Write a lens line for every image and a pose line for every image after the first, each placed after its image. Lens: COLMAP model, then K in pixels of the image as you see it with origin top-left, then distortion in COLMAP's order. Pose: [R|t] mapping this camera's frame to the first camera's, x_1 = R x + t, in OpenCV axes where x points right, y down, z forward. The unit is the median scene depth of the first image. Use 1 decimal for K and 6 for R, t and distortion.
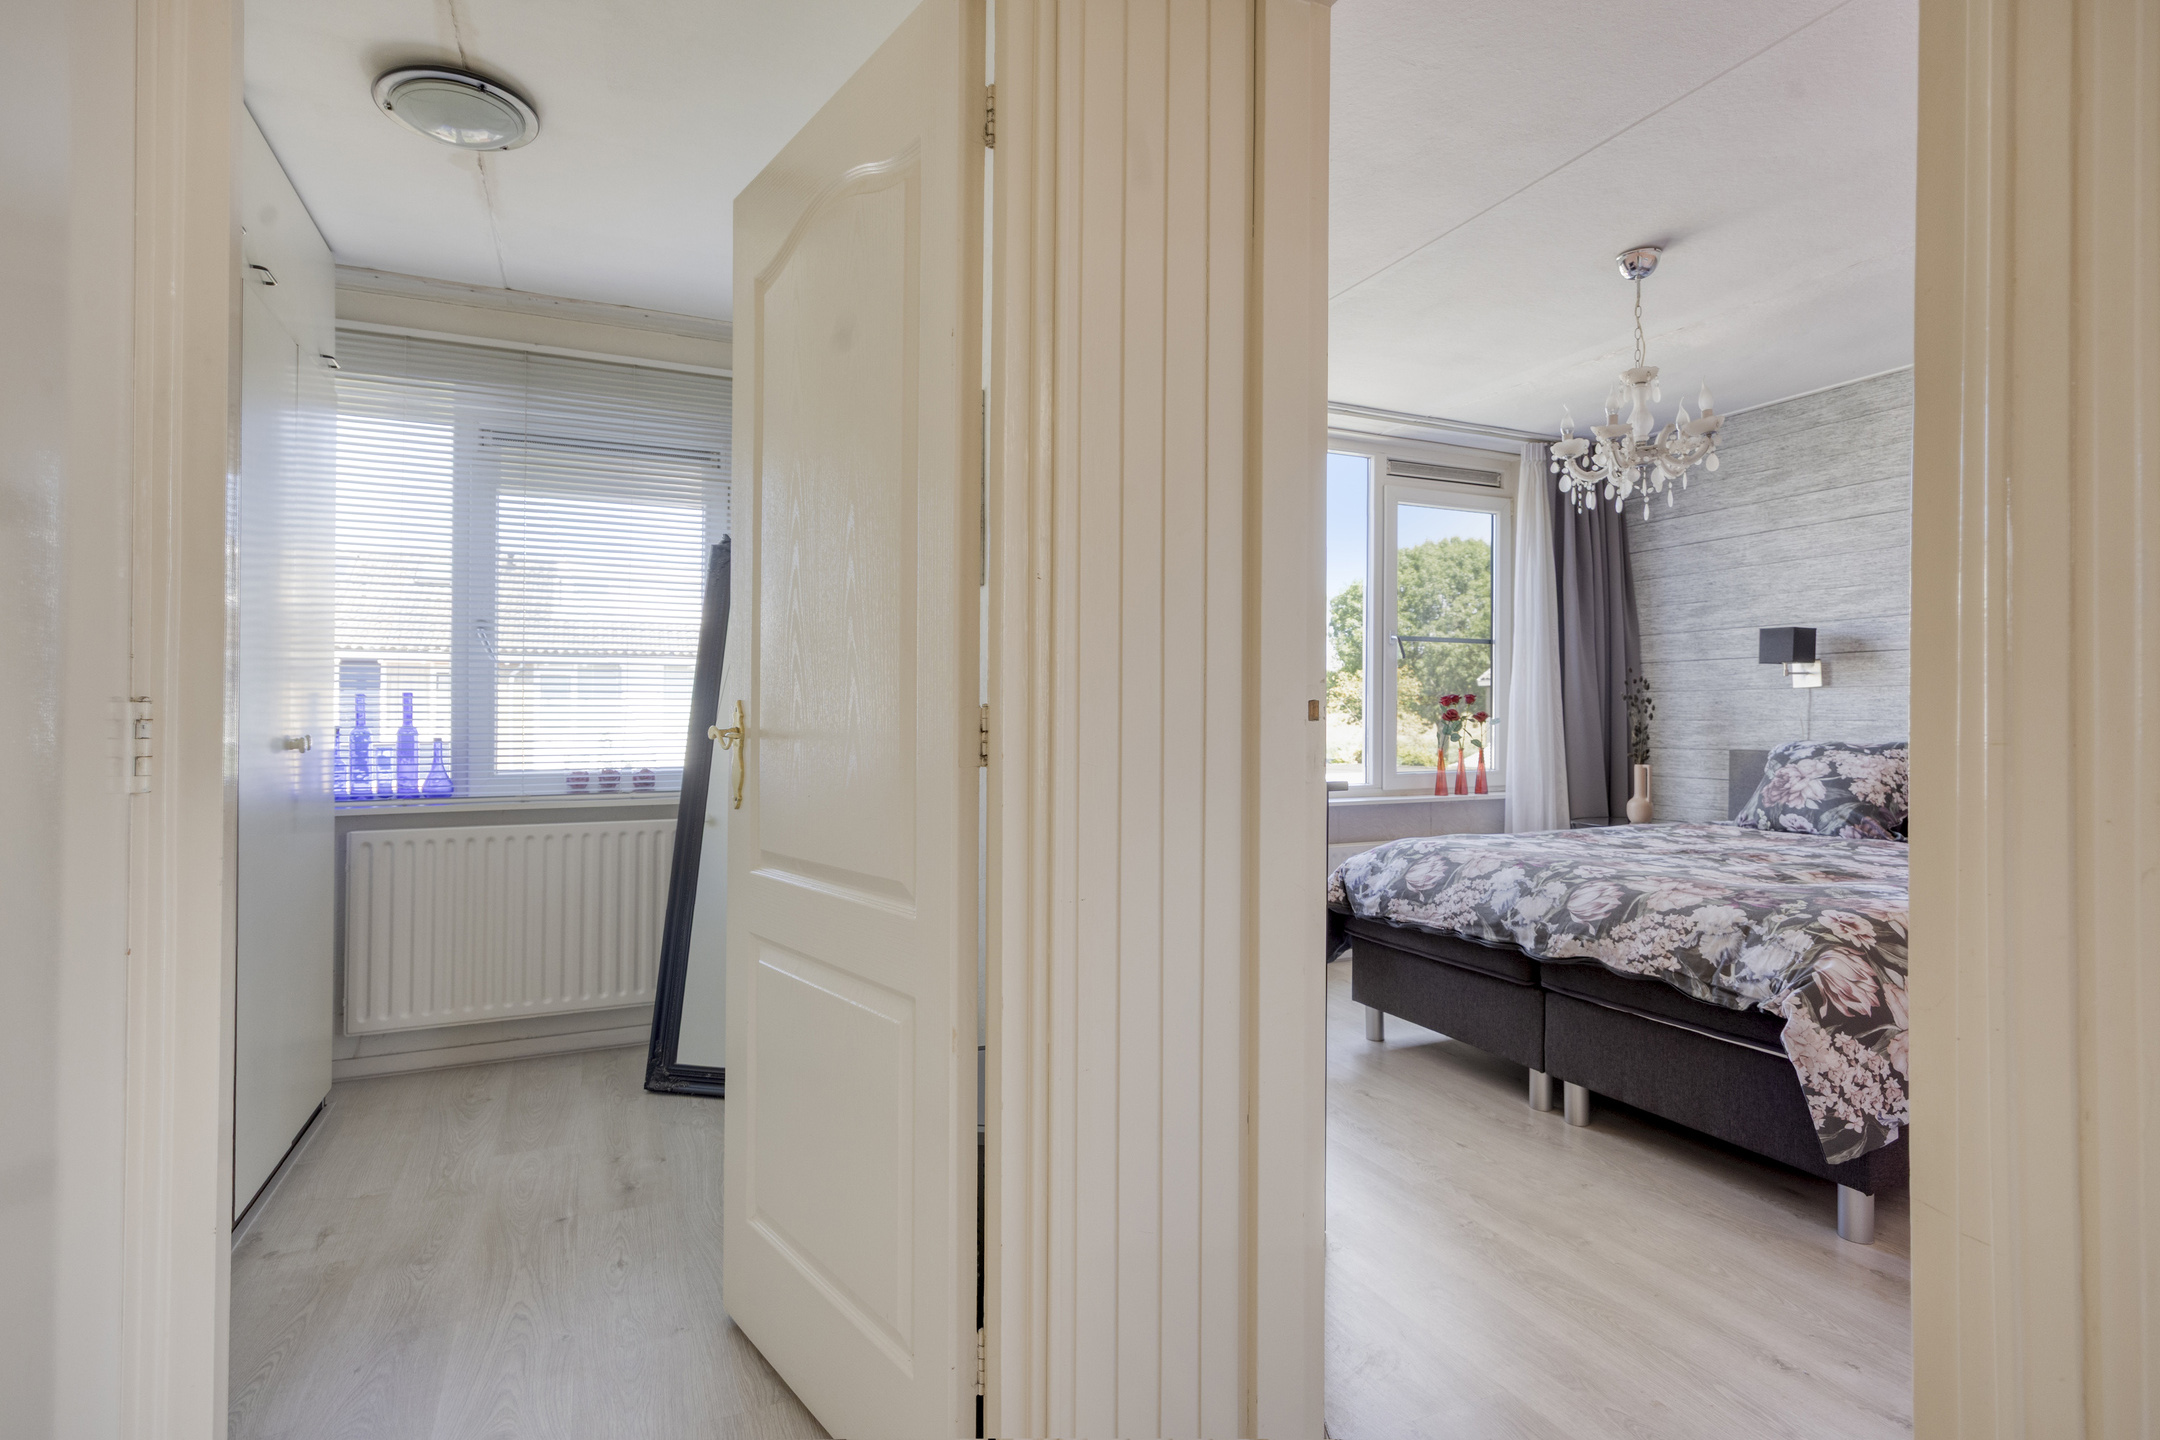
lens RADIAL K [[1053.7, 0, 1080.0], [0, 1053.7, 720.0], [0, 0, 1]] dist [0.000642, 0.001010]
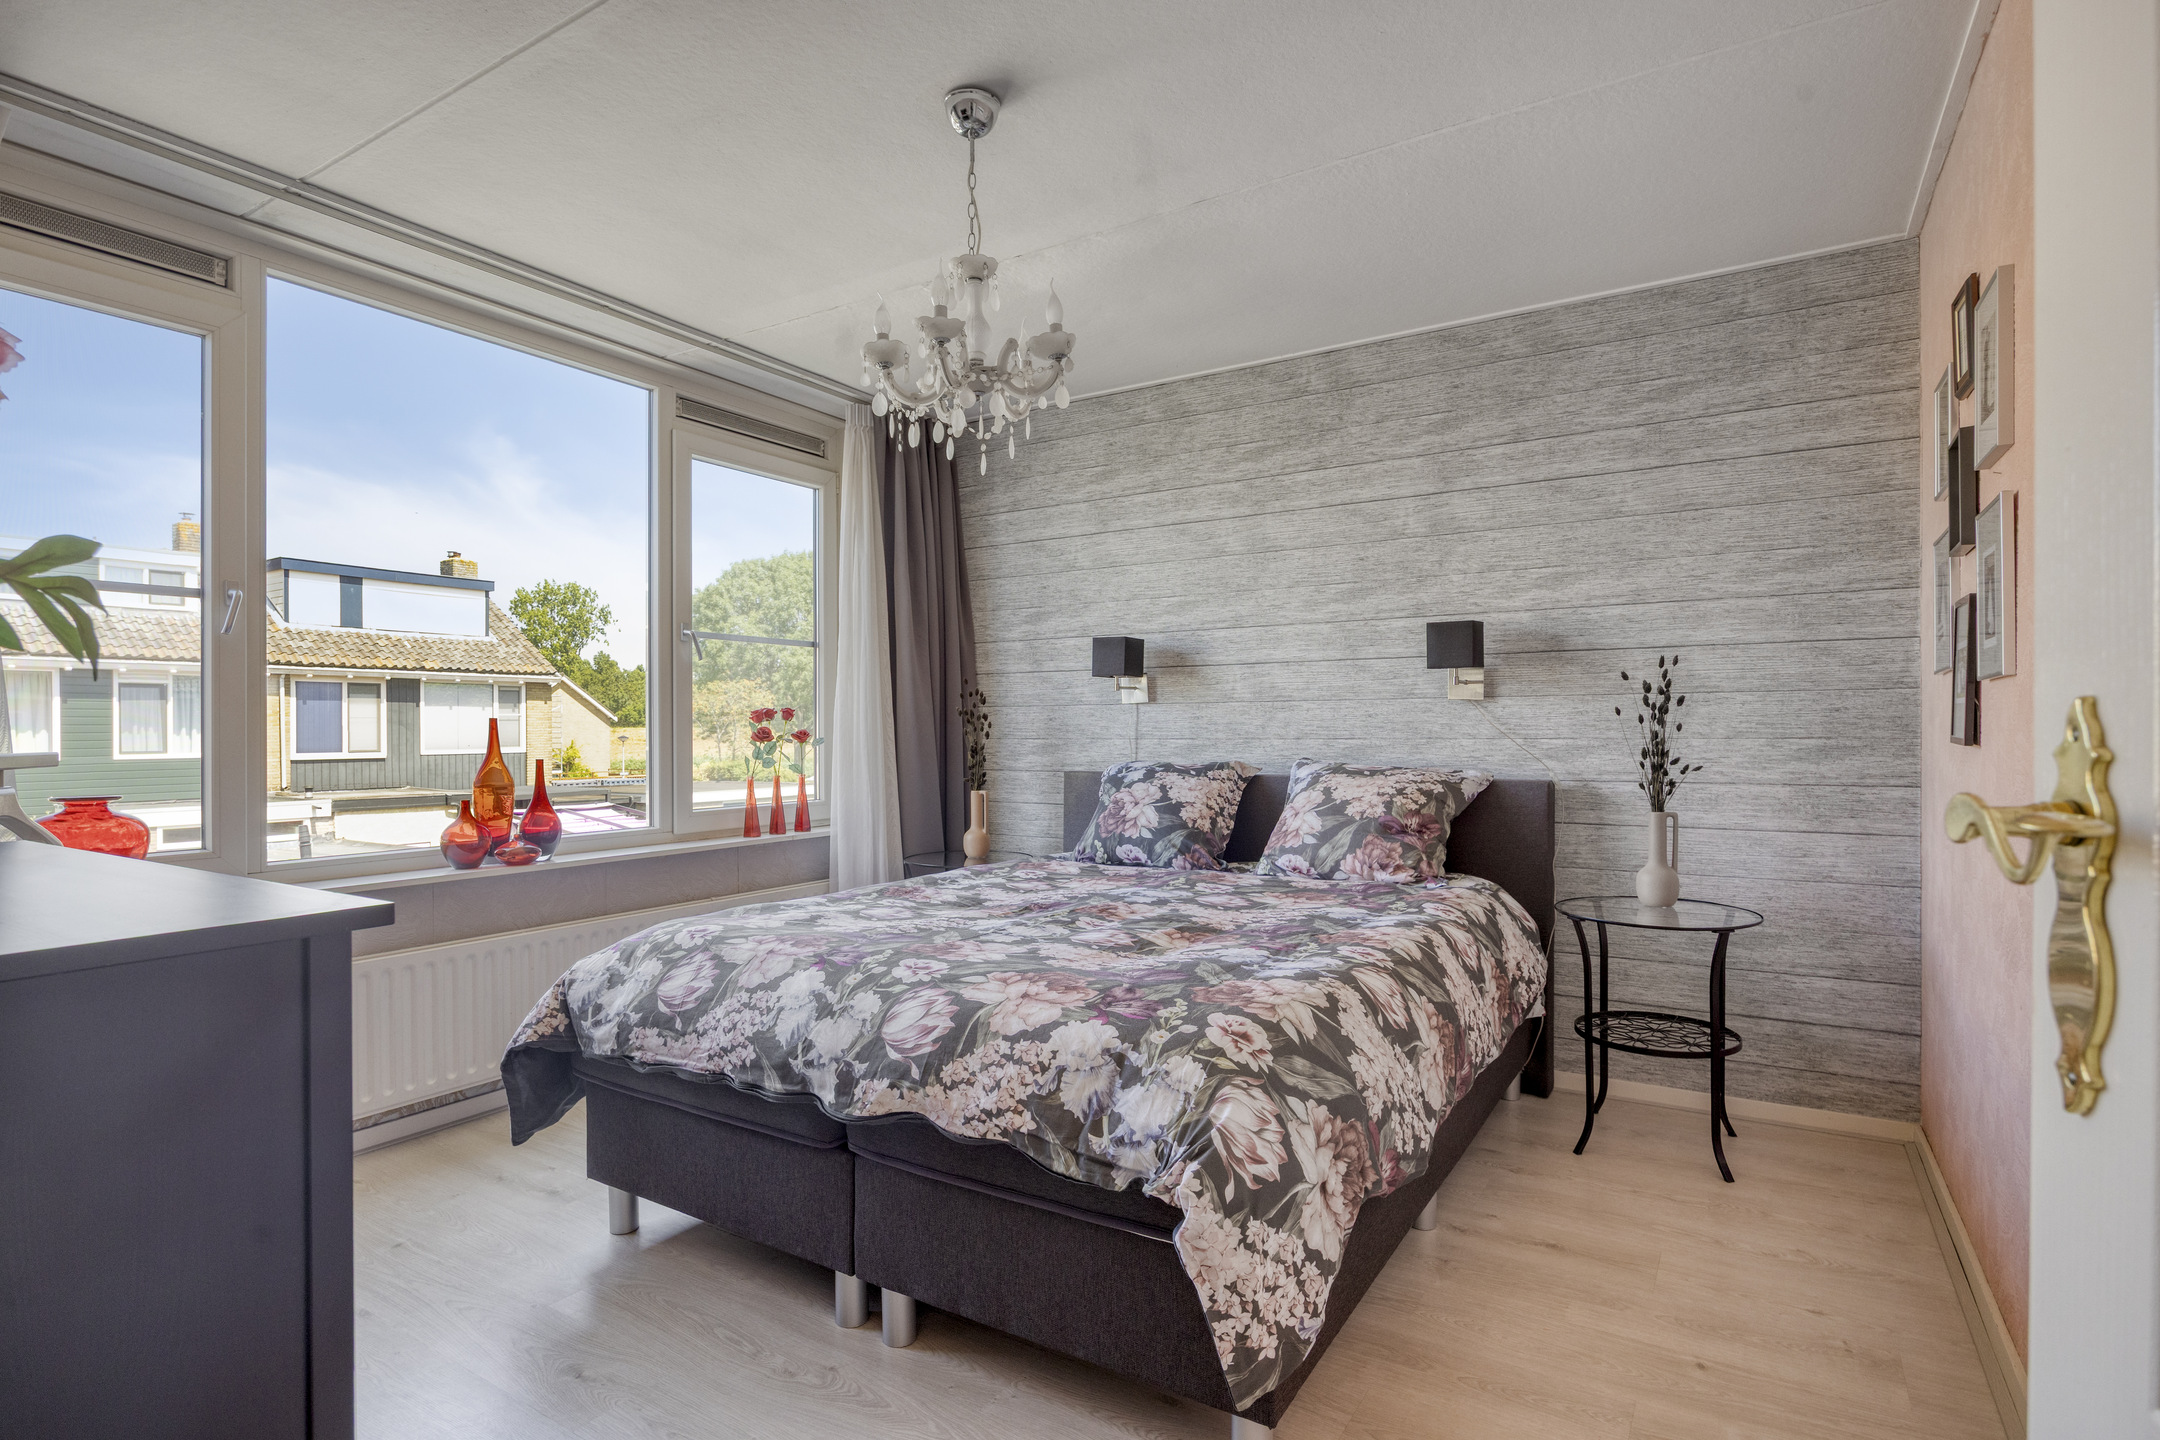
lens RADIAL K [[1087.0, 0, 1078.1], [0, 1087.0, 737.6], [0, 0, 1]] dist [-0.001659, -0.000223]
pose [[0.834535, -0.007457, 0.550904, 0.153181], [0.005794, 0.999972, 0.004758, -0.007198], [-0.550924, -0.000779, 0.834555, 0.292132]]
